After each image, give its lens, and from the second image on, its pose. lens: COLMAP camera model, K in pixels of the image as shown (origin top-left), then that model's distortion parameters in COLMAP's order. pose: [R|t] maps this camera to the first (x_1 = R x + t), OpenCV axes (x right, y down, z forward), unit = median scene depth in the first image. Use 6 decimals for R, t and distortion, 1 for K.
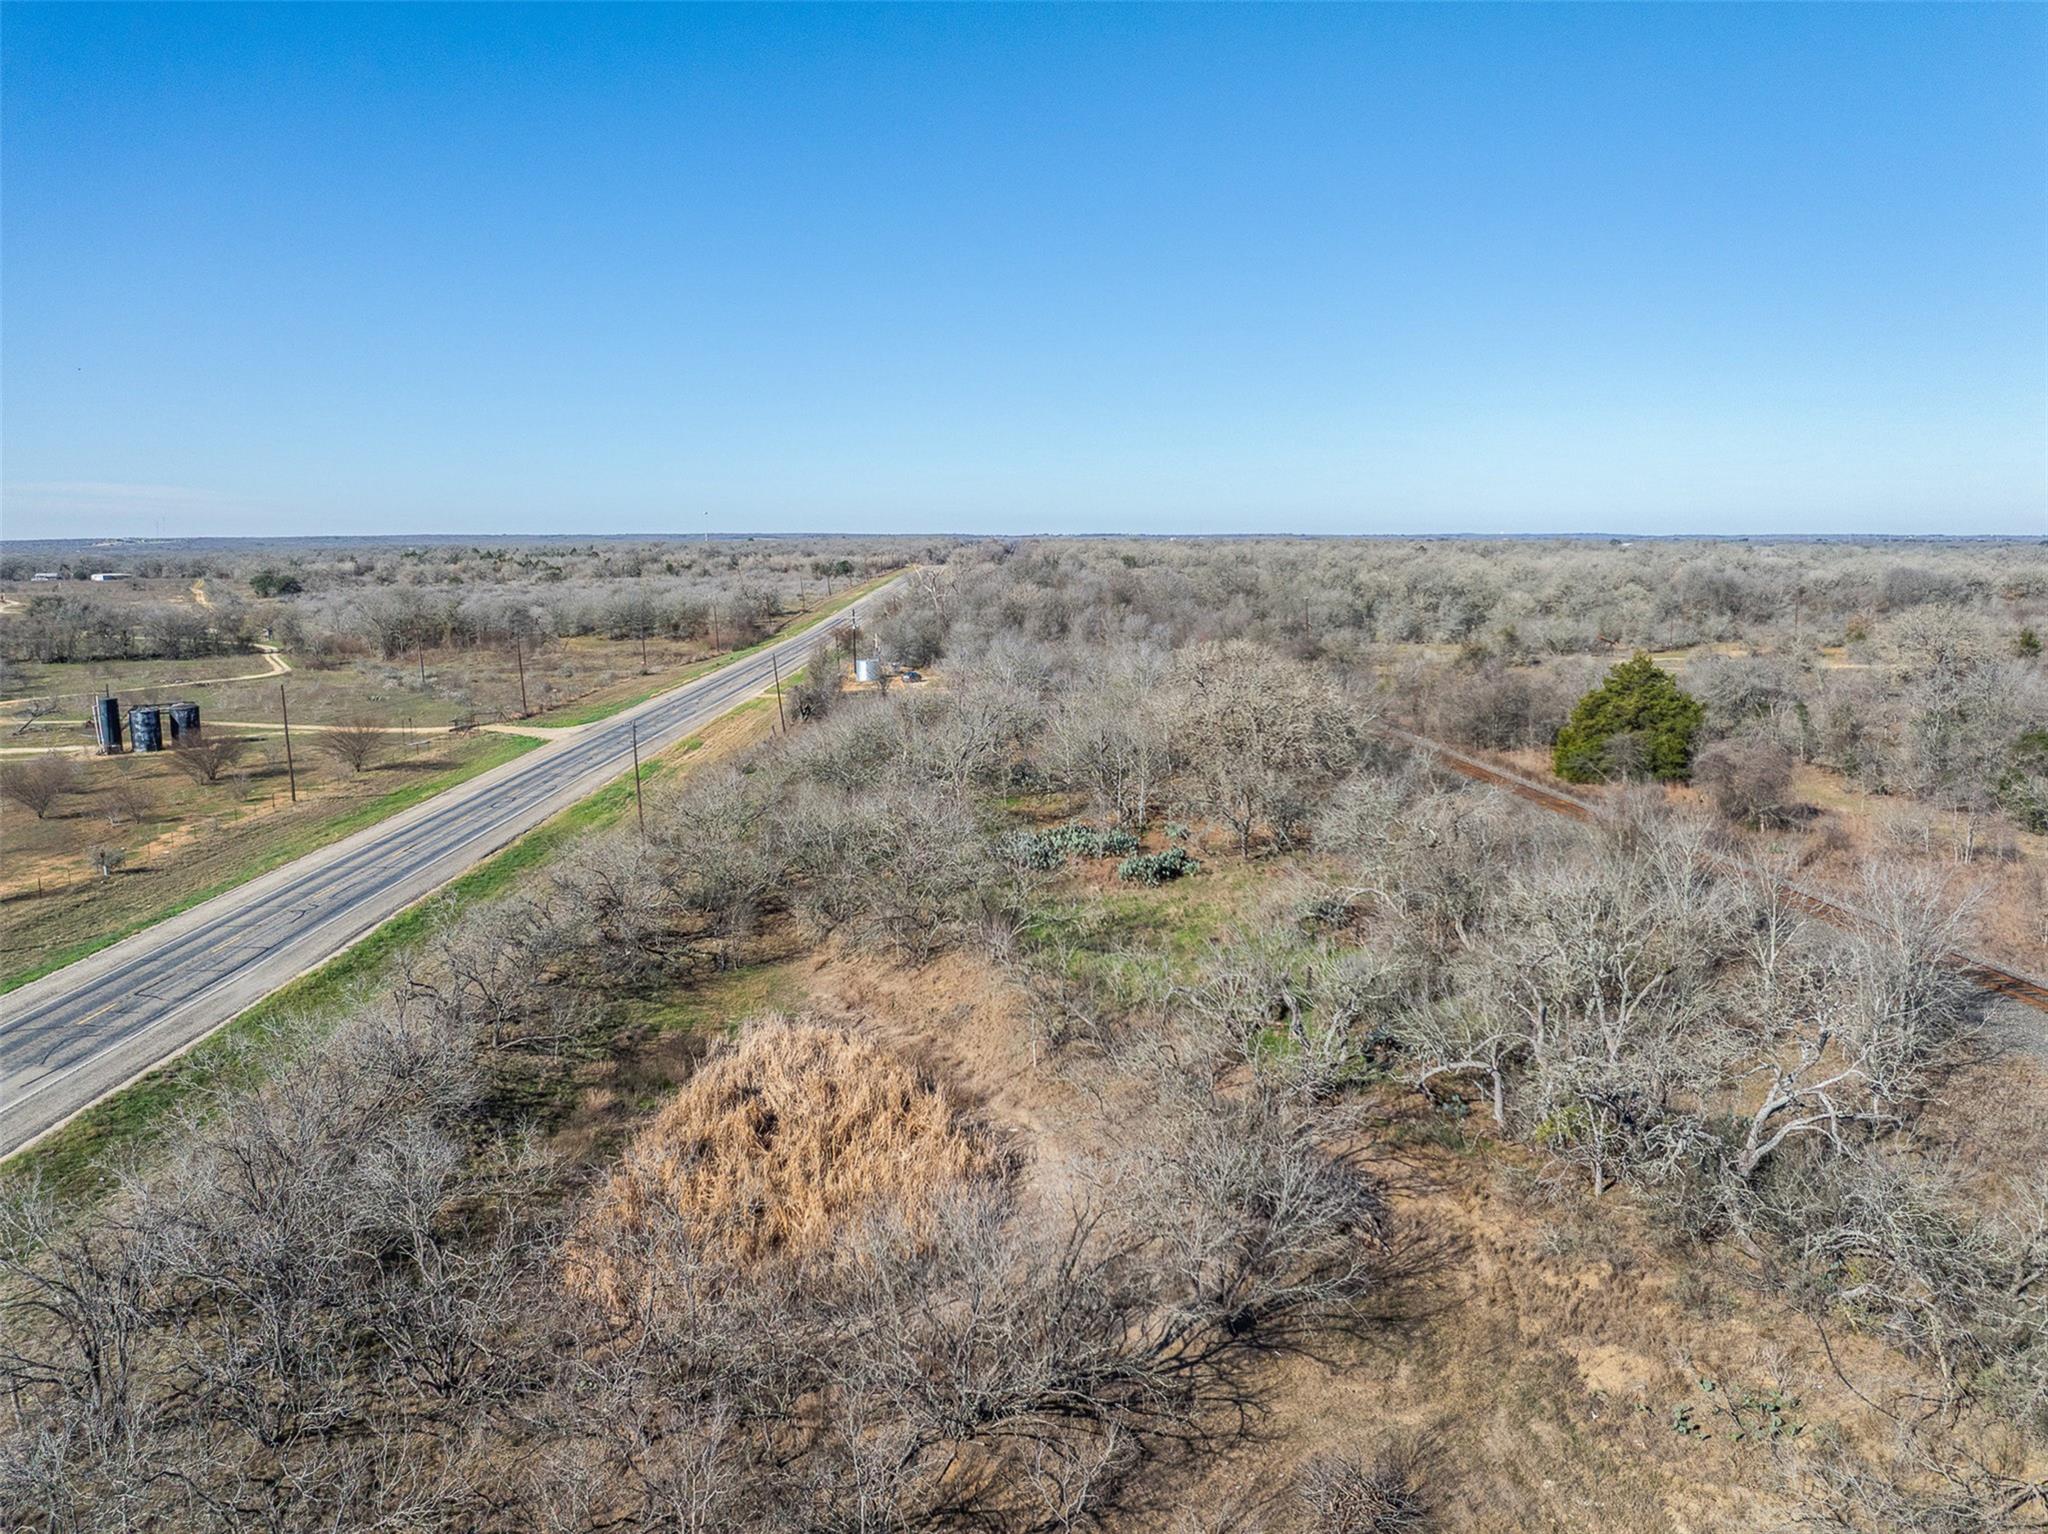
lens RADIAL K [[1446.1, 0, 1025.4], [0, 1446.1, 762.2], [0, 0, 1]] dist [-0.026601, -0.005892]
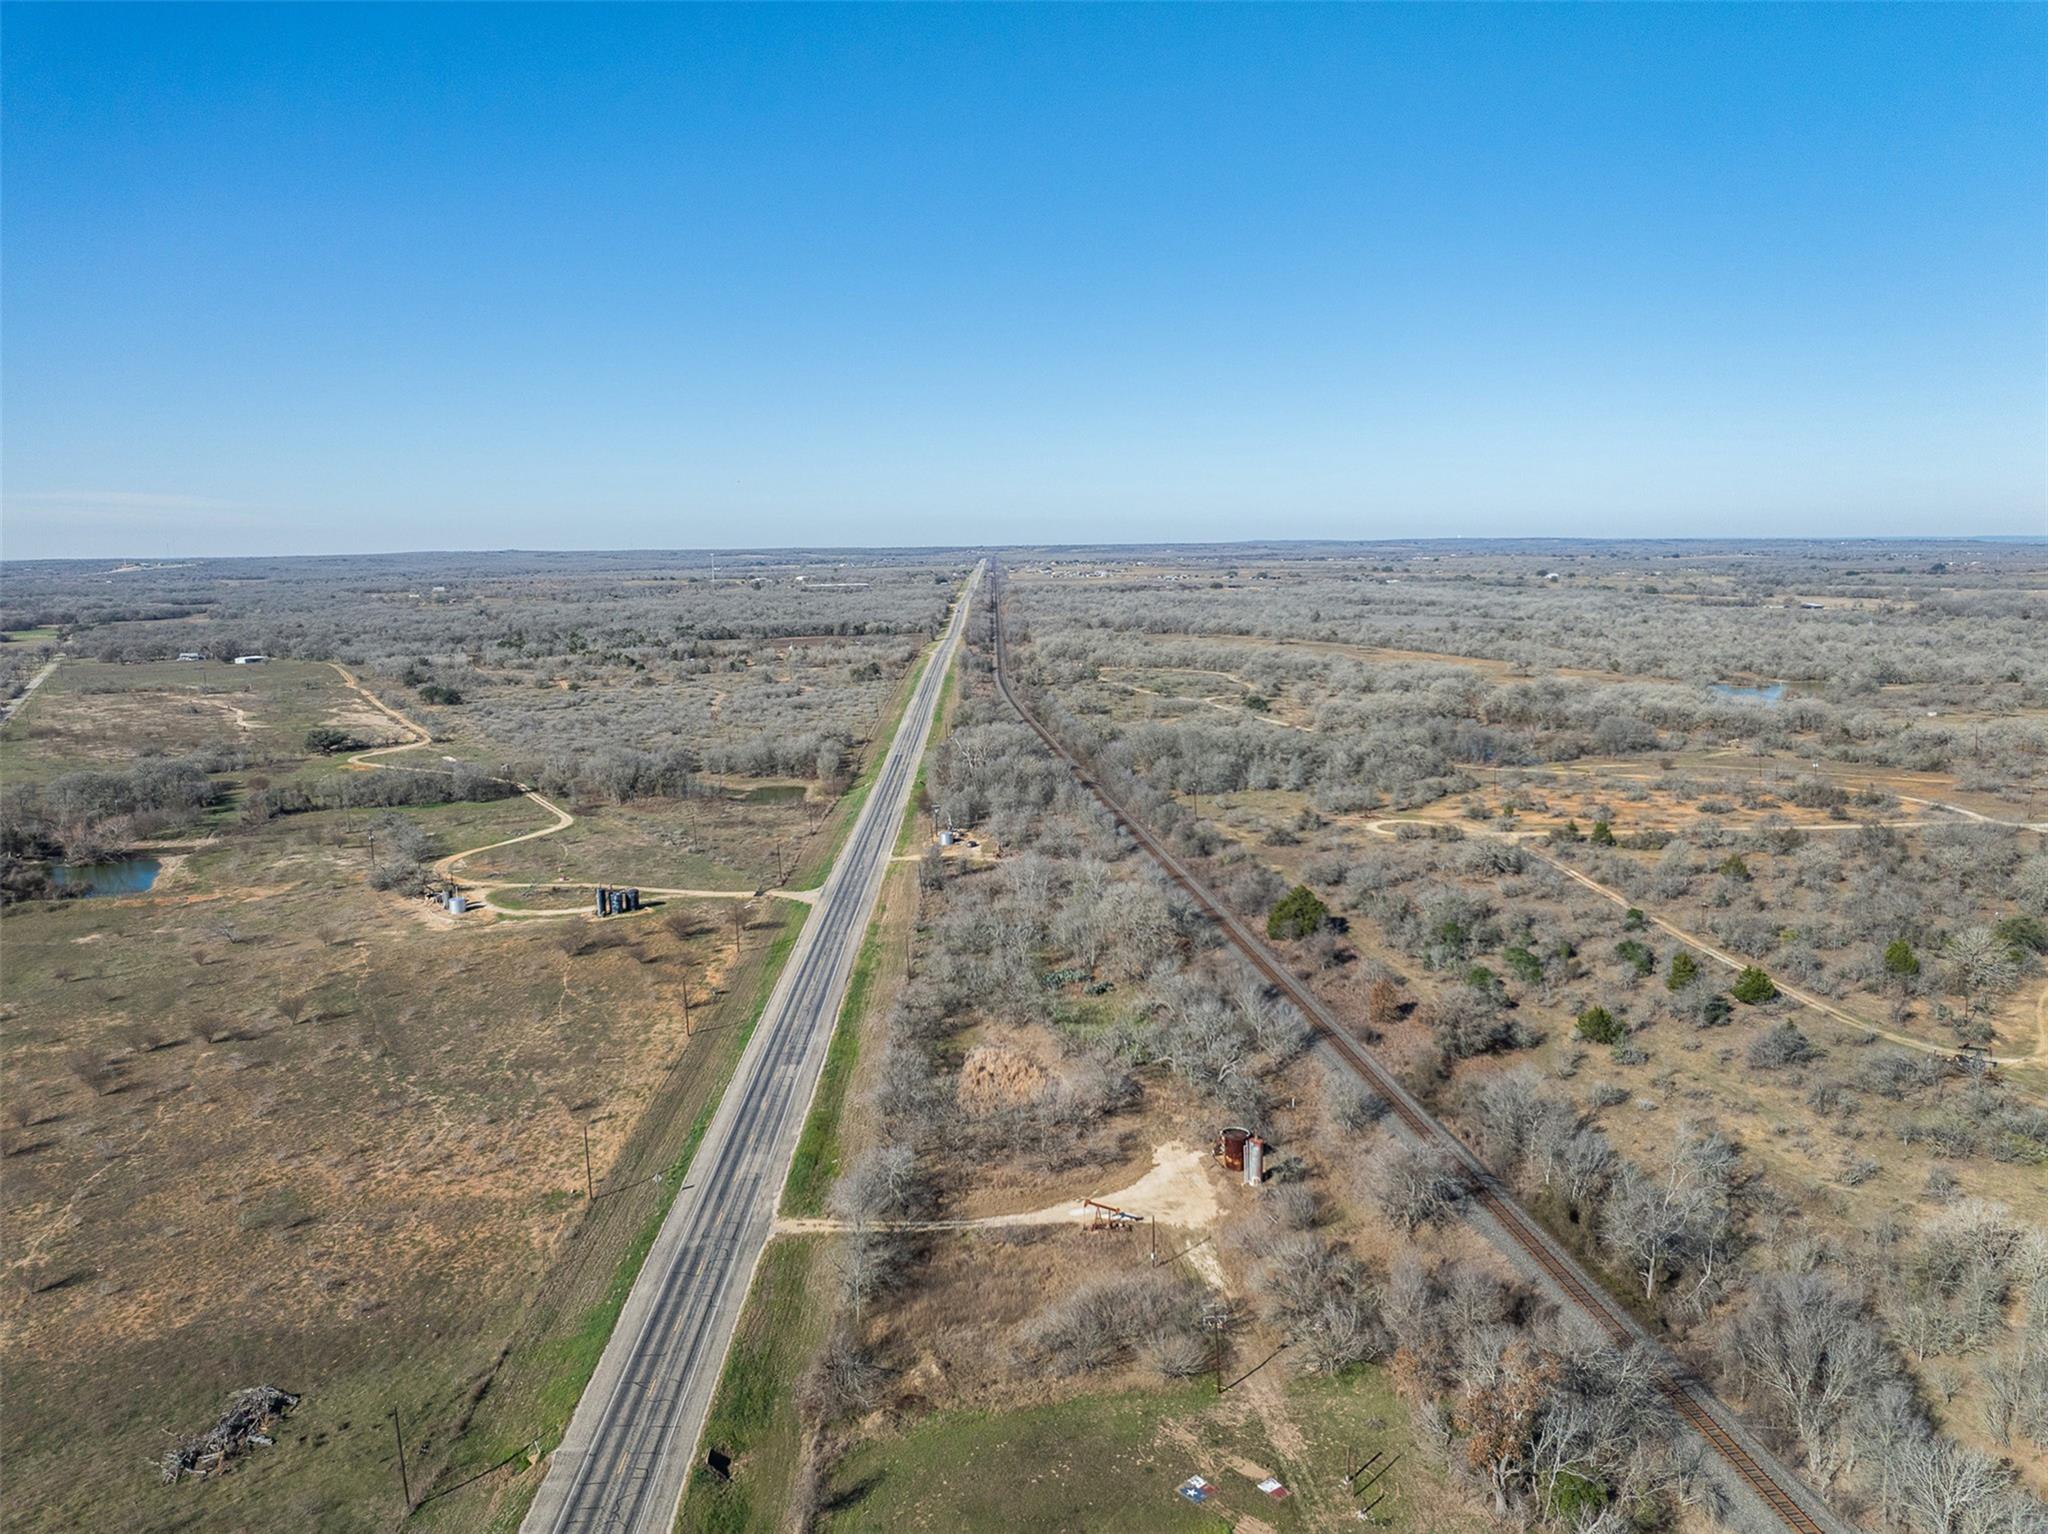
lens RADIAL K [[1446.1, 0, 1027.7], [0, 1446.1, 770.2], [0, 0, 1]] dist [-0.026601, -0.005892]
pose [[0.999778, -0.009223, 0.018945, -0.112481], [0.008973, 0.999872, 0.013253, -0.464259], [-0.019065, -0.013080, 0.999733, -2.150683]]
